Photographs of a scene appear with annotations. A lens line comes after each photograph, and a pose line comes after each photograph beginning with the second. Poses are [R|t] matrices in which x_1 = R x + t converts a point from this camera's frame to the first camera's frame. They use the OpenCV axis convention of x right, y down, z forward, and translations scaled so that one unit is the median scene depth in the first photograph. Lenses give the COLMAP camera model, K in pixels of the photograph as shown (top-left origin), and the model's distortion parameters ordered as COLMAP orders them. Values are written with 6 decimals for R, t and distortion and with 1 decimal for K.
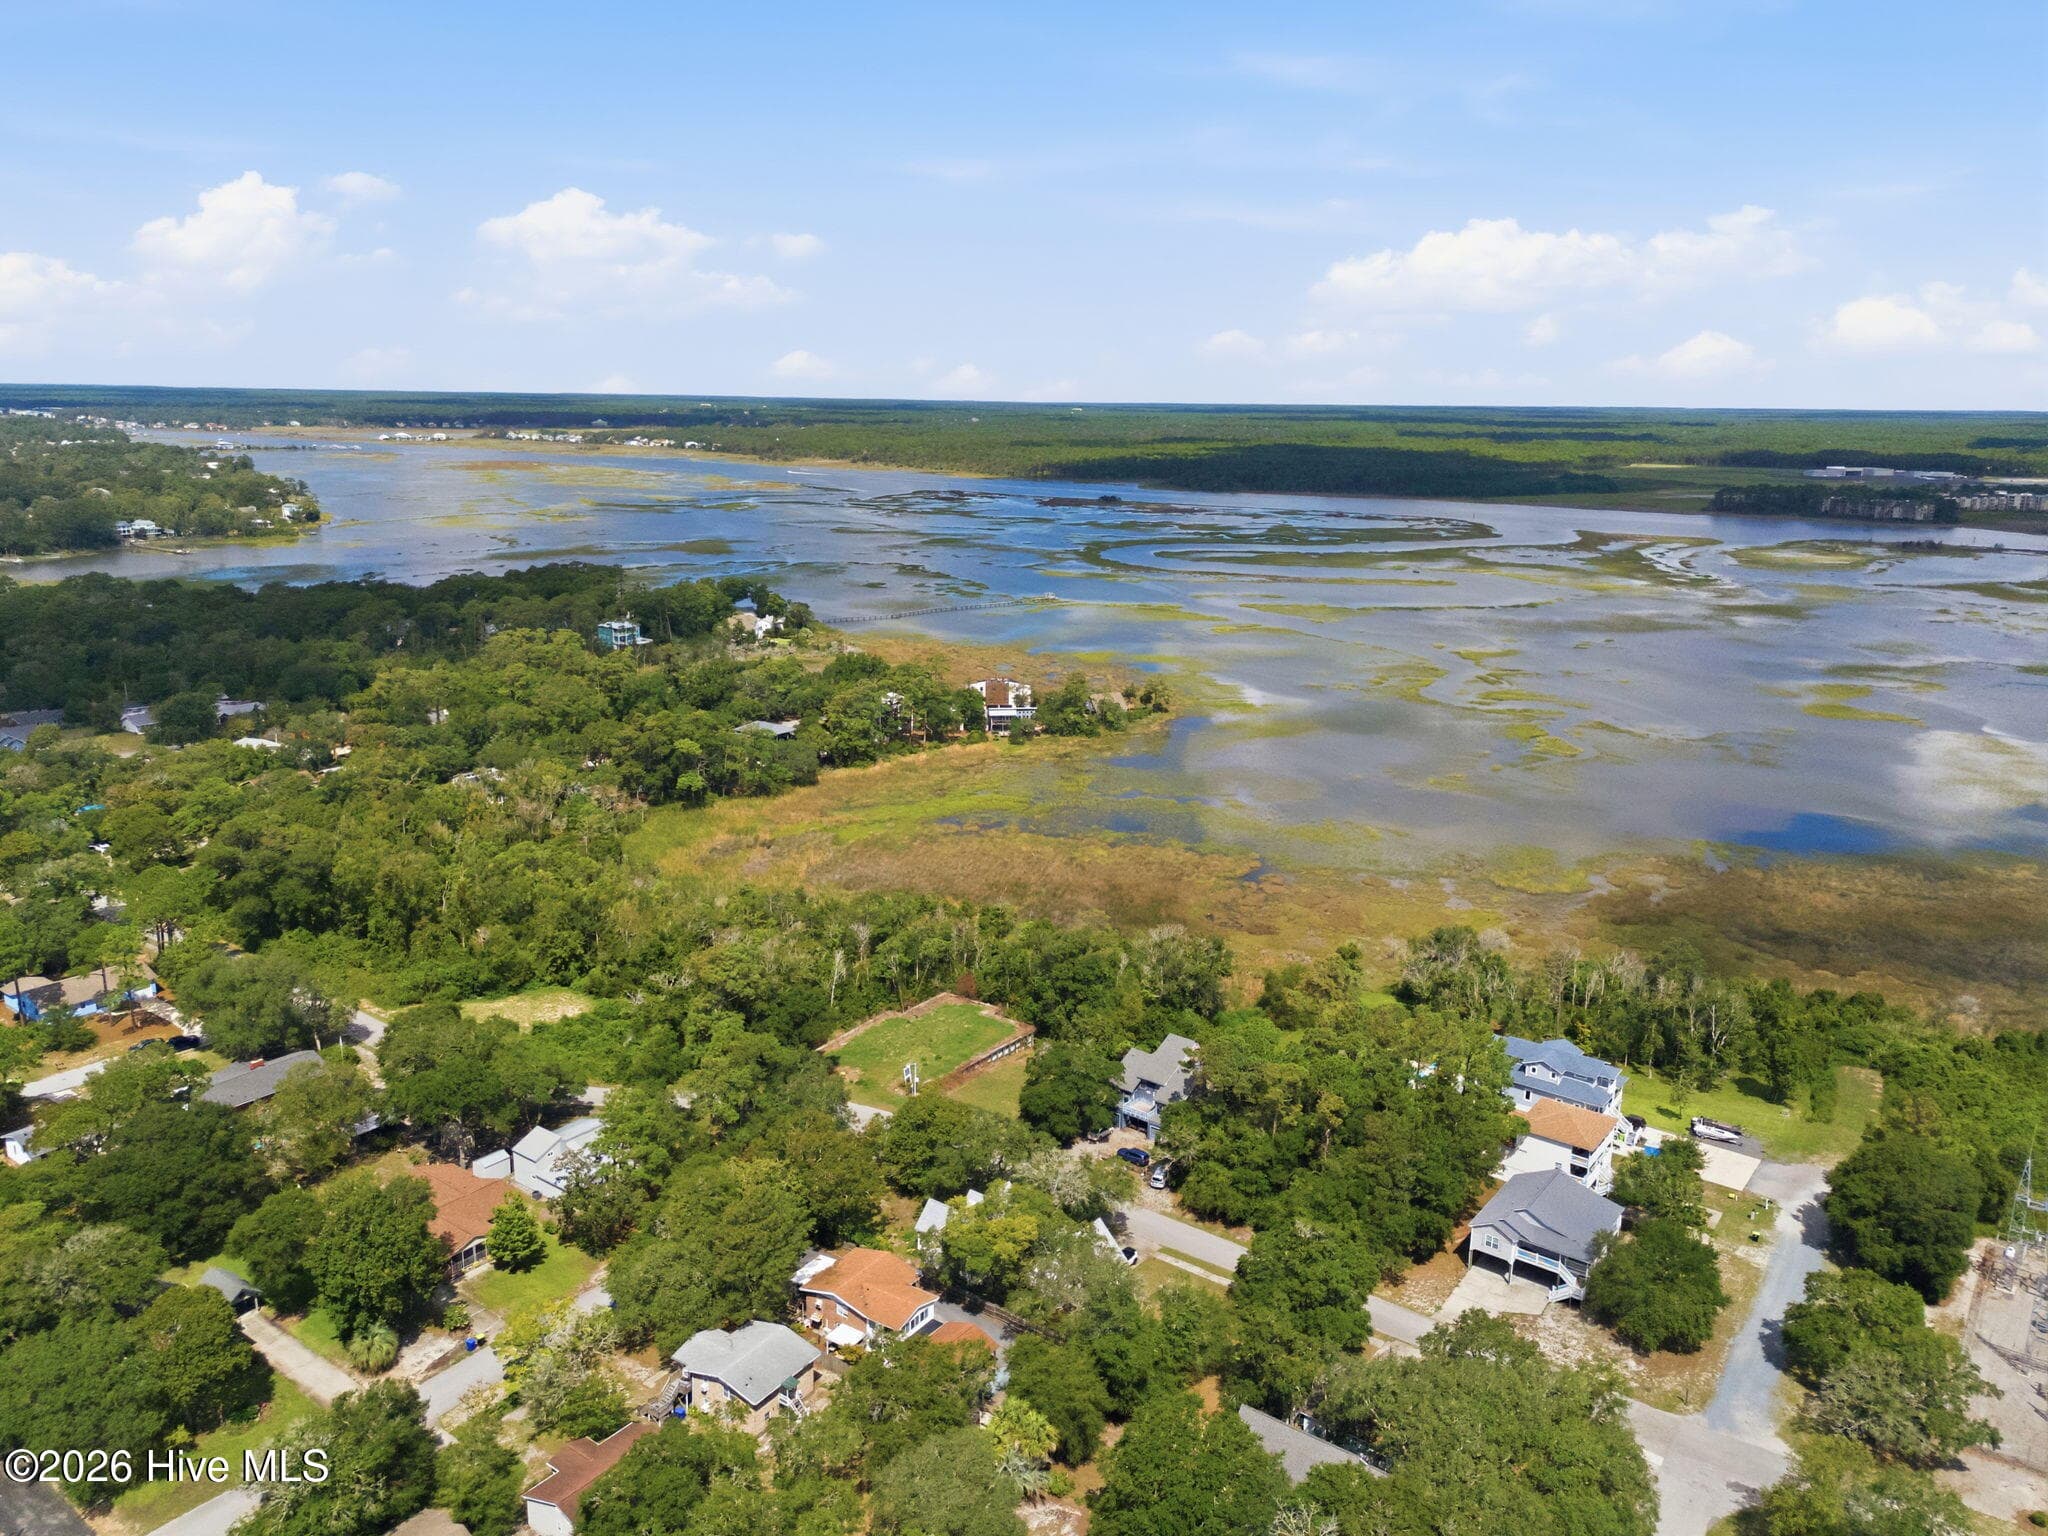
lens RADIAL K [[1529.0, 0, 1031.2], [0, 1529.0, 768.2], [0, 0, 1]] dist [0.060517, -0.059580]
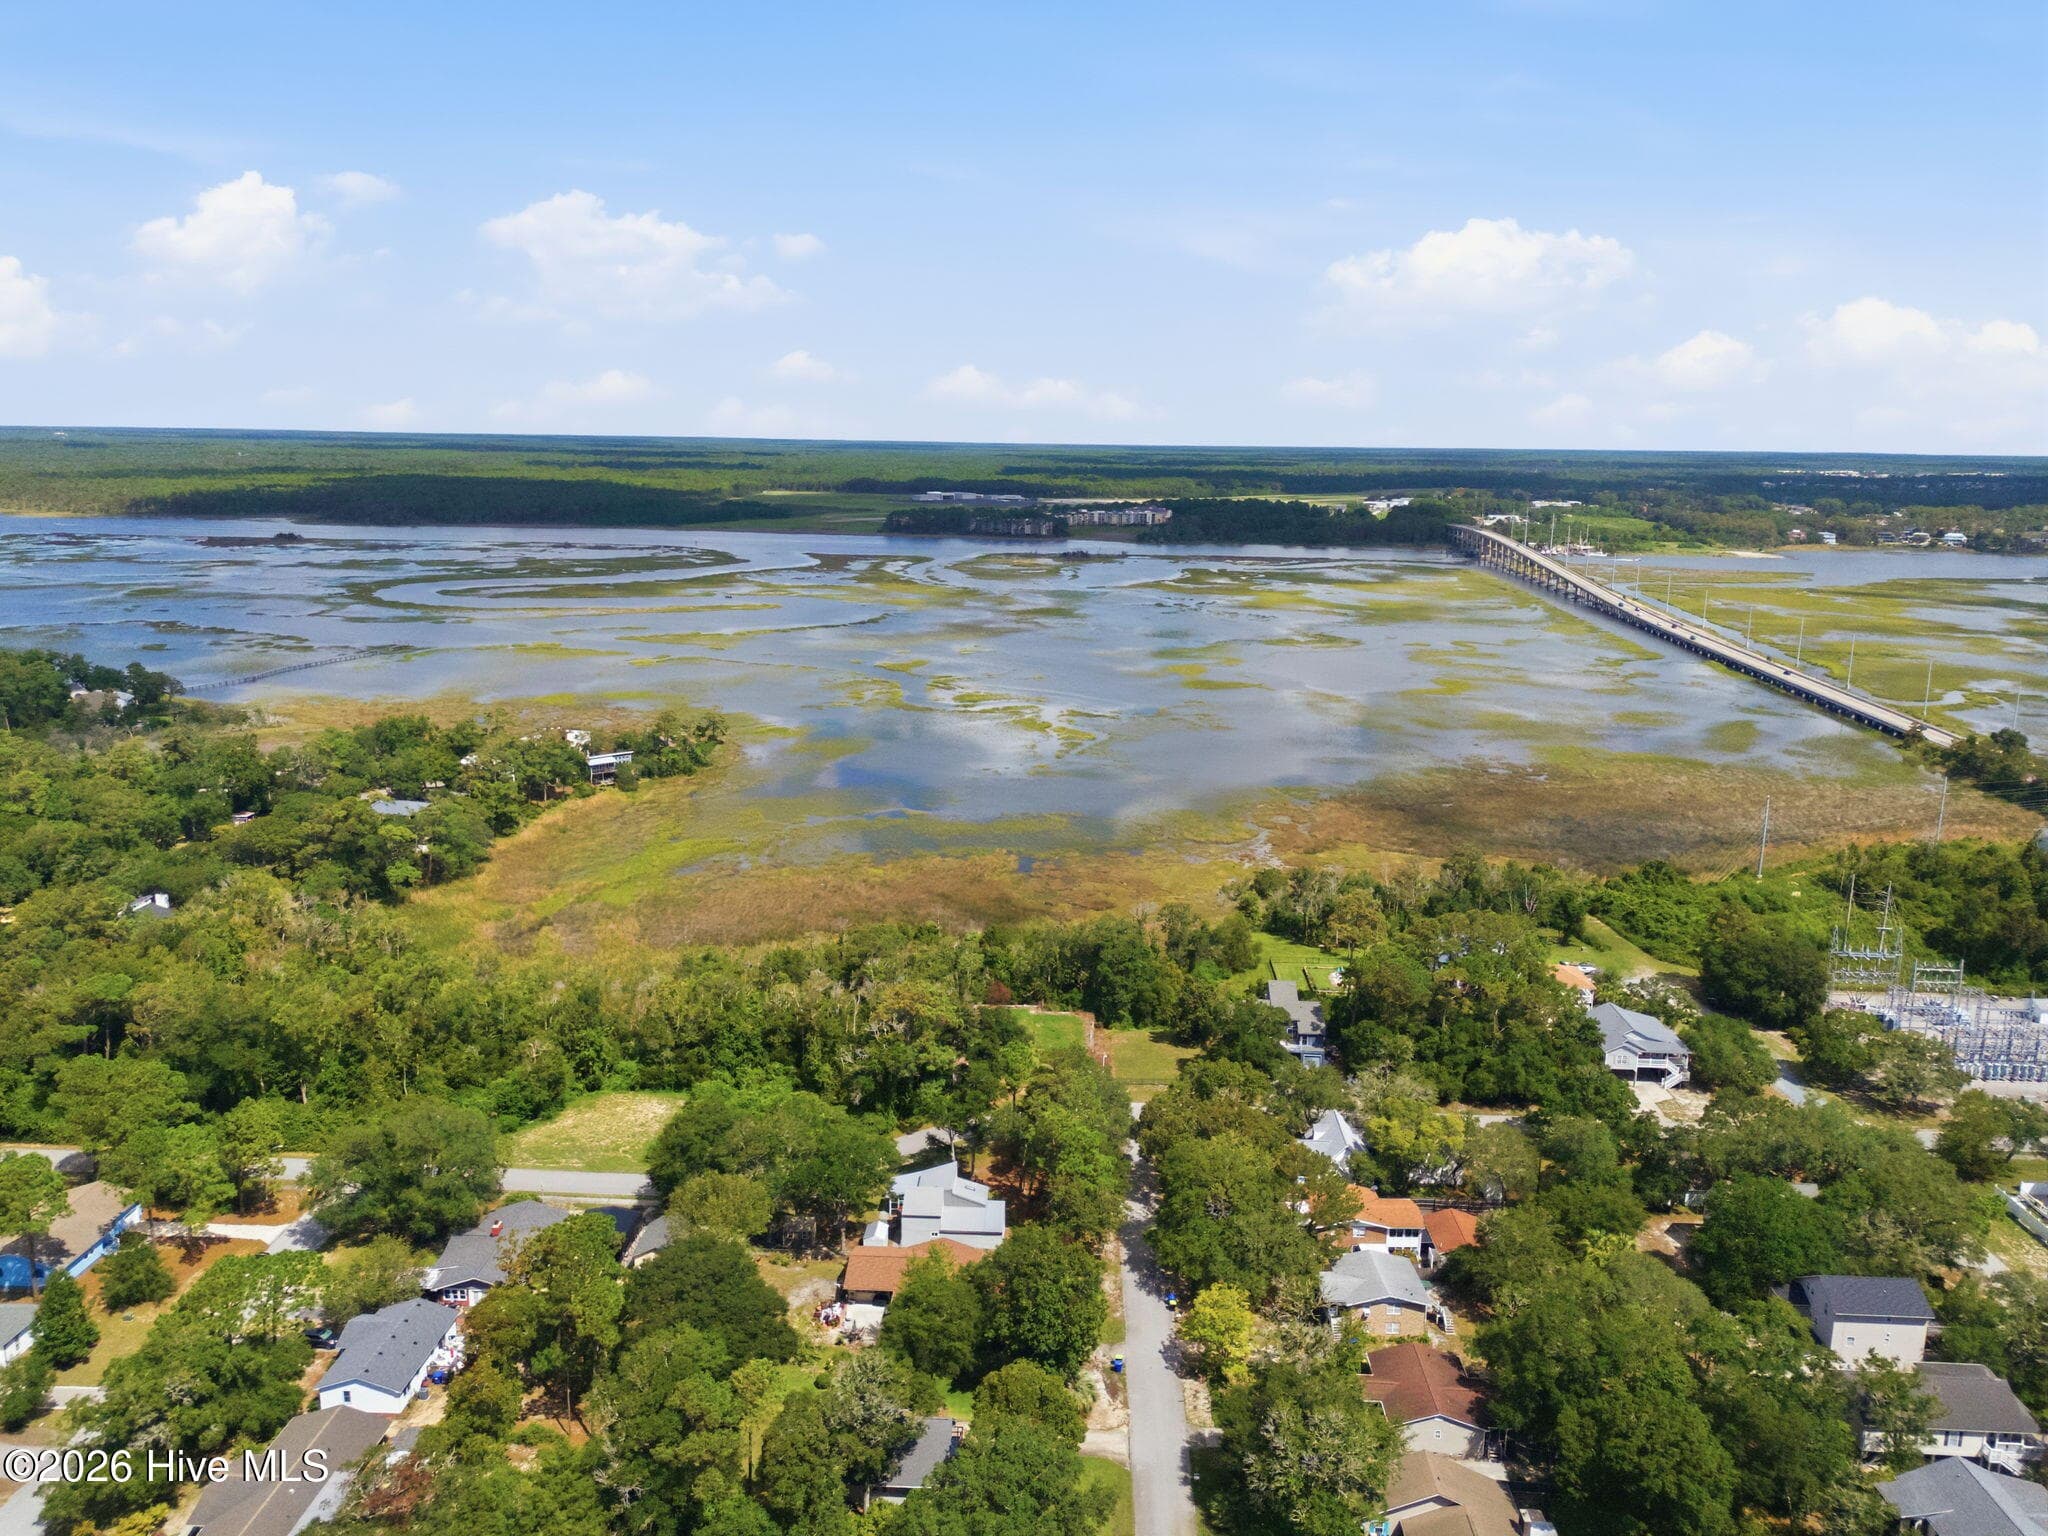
lens RADIAL K [[1529.0, 0, 1031.2], [0, 1529.0, 768.2], [0, 0, 1]] dist [0.060517, -0.059580]
pose [[0.814150, -0.120892, 0.567930, -0.146810], [0.130574, 0.991153, 0.023799, -0.008347], [-0.565782, 0.054780, 0.822733, 0.026464]]
